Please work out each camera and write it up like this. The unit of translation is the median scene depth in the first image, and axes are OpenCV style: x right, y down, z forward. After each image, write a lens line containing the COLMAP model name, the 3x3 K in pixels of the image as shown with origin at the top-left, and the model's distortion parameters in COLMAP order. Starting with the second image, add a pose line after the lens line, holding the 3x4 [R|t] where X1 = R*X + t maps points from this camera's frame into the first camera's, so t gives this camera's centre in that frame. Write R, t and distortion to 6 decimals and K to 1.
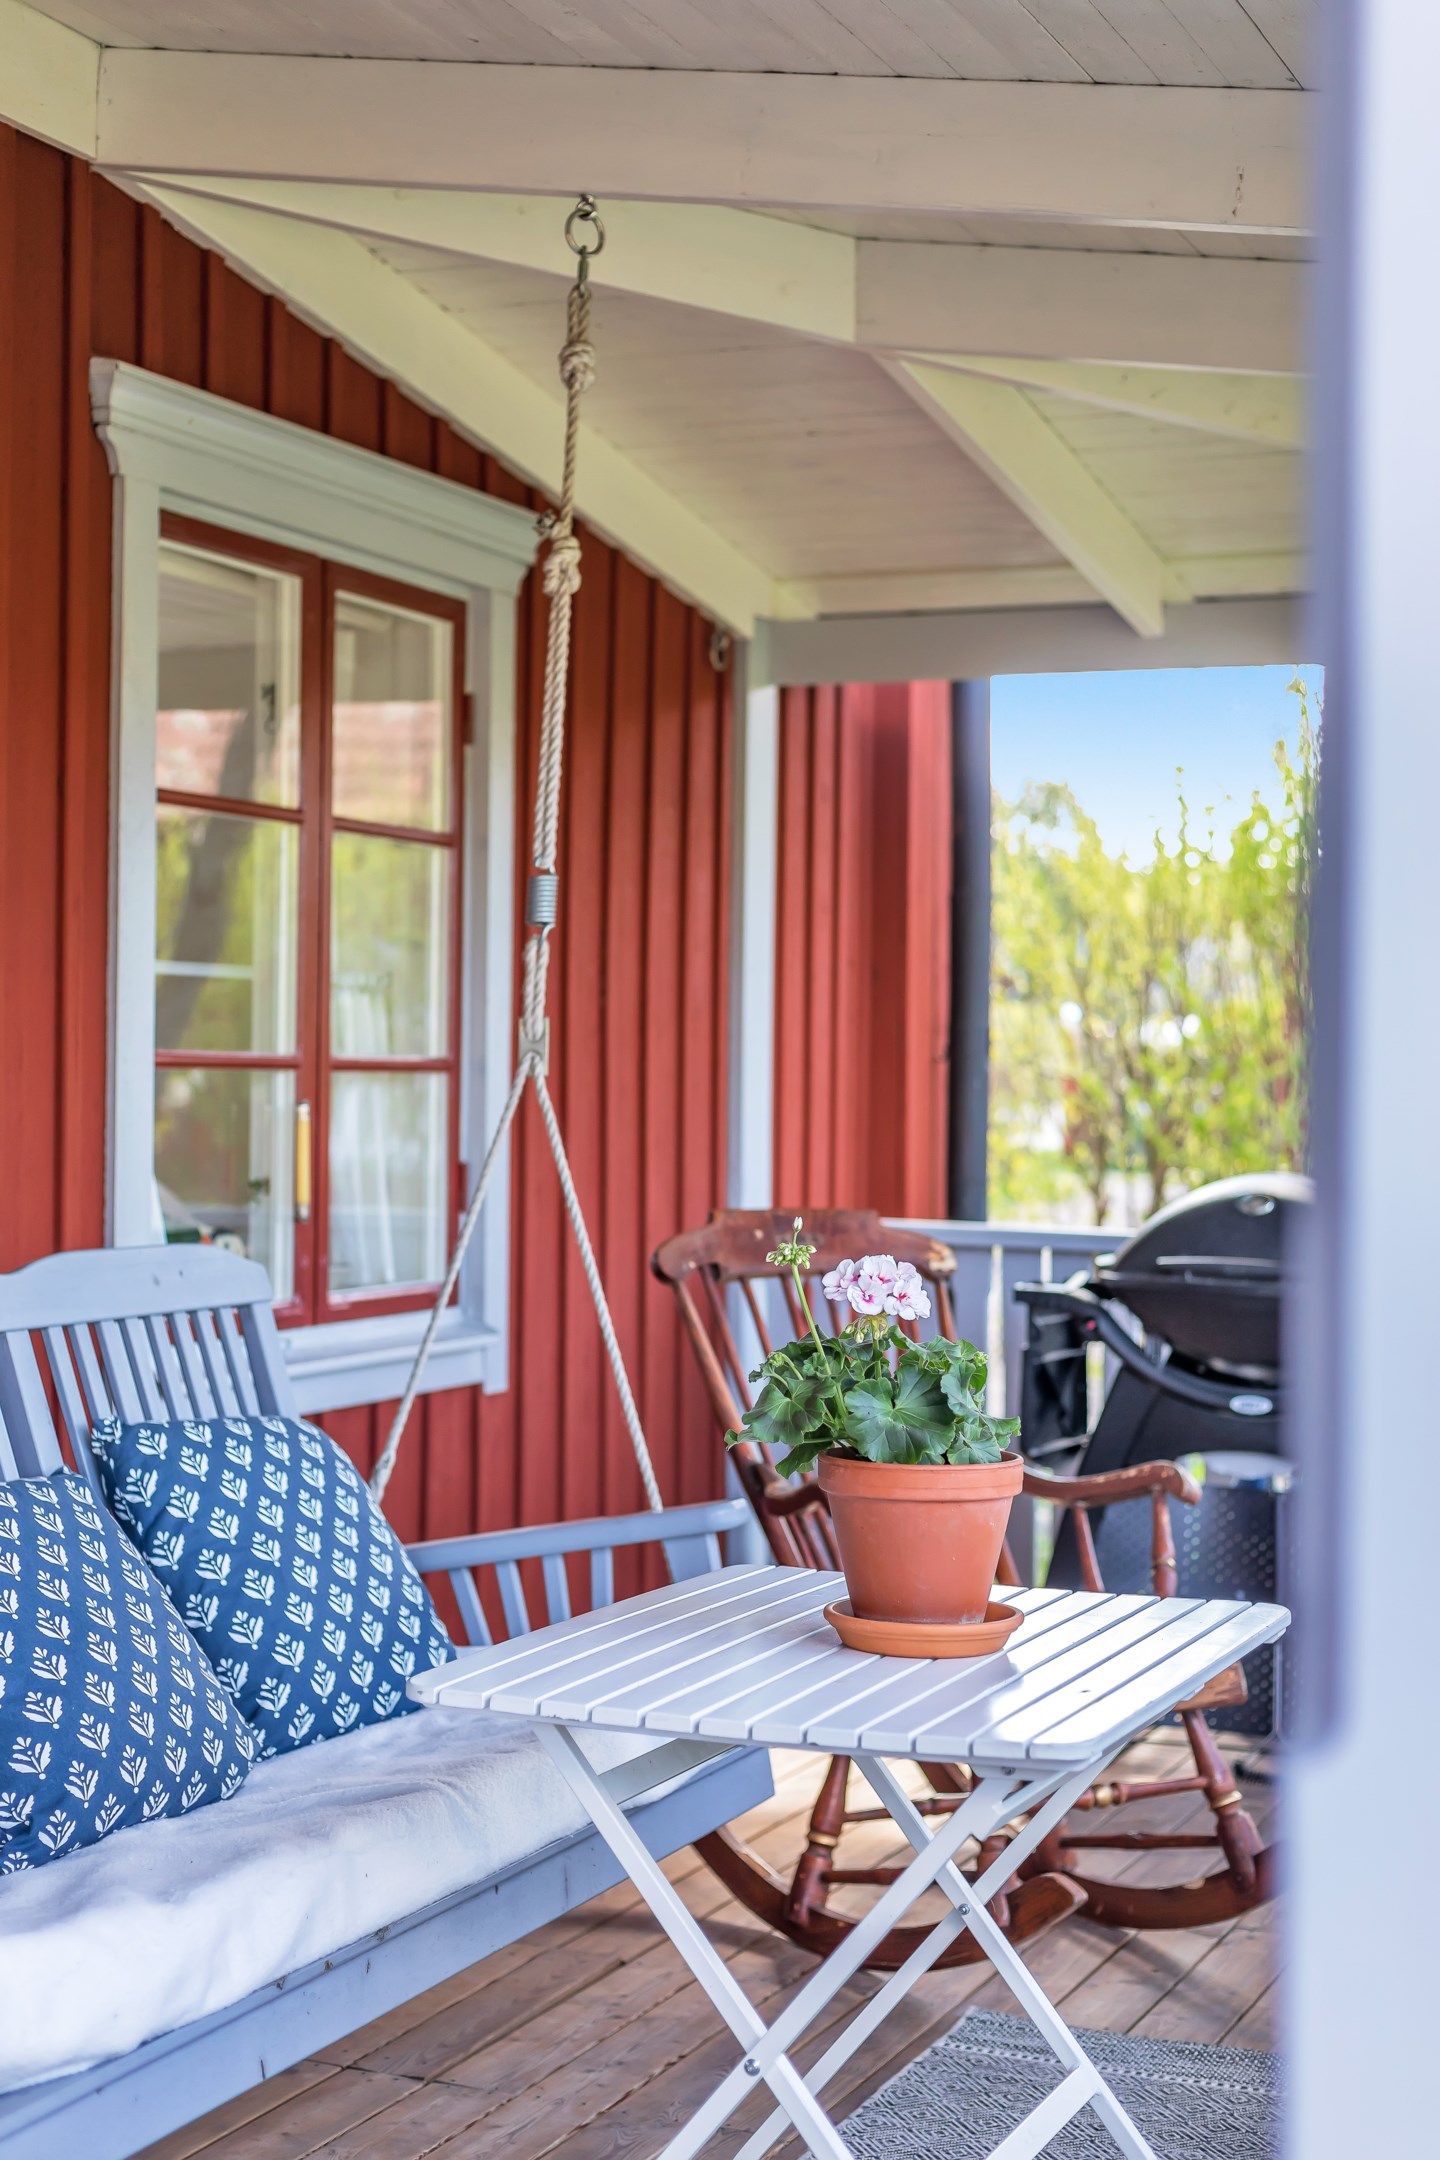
lens RADIAL K [[3194.9, 0, 719.8], [0, 3194.9, 1081.6], [0, 0, 1]] dist [0.045260, 0.000000]
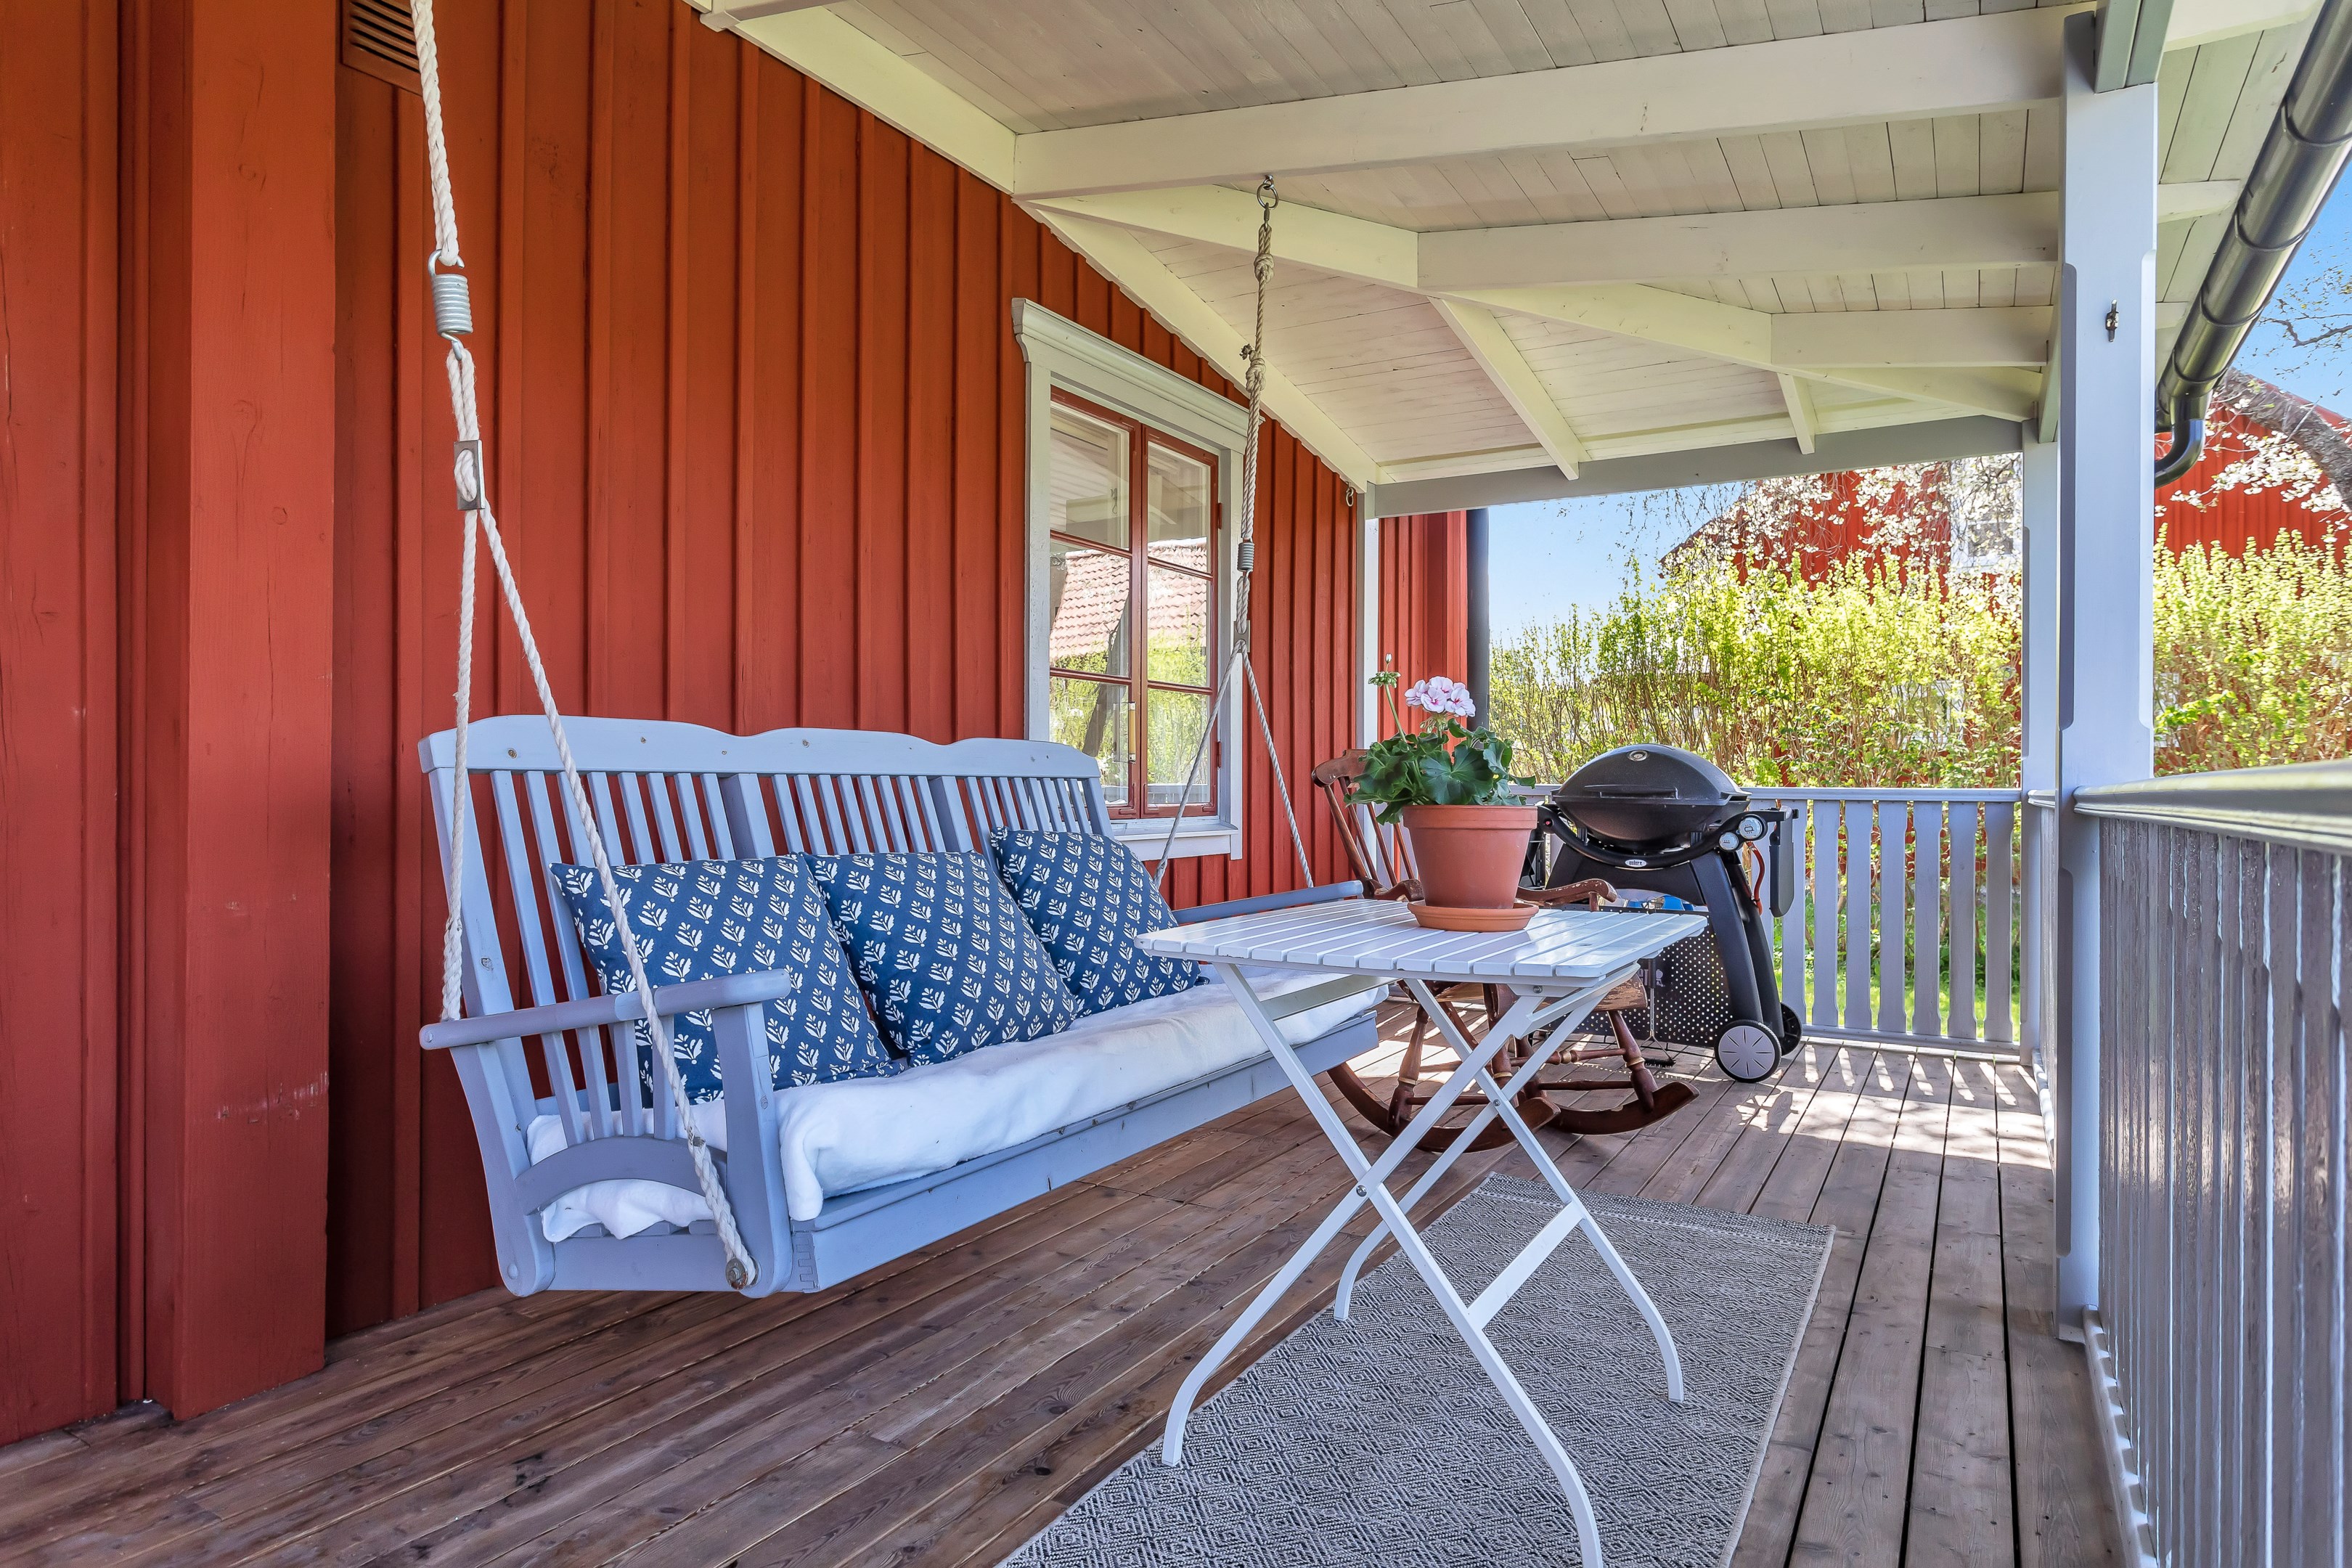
lens RADIAL K [[1379.7, 0, 1176.7], [0, 1379.7, 783.8], [0, 0, 1]] dist [-0.005320, 0.000172]
pose [[0.991329, -0.009039, -0.131090, 0.007688], [0.008649, 0.999956, -0.003544, 0.083865], [0.131117, 0.002379, 0.991364, 0.247271]]
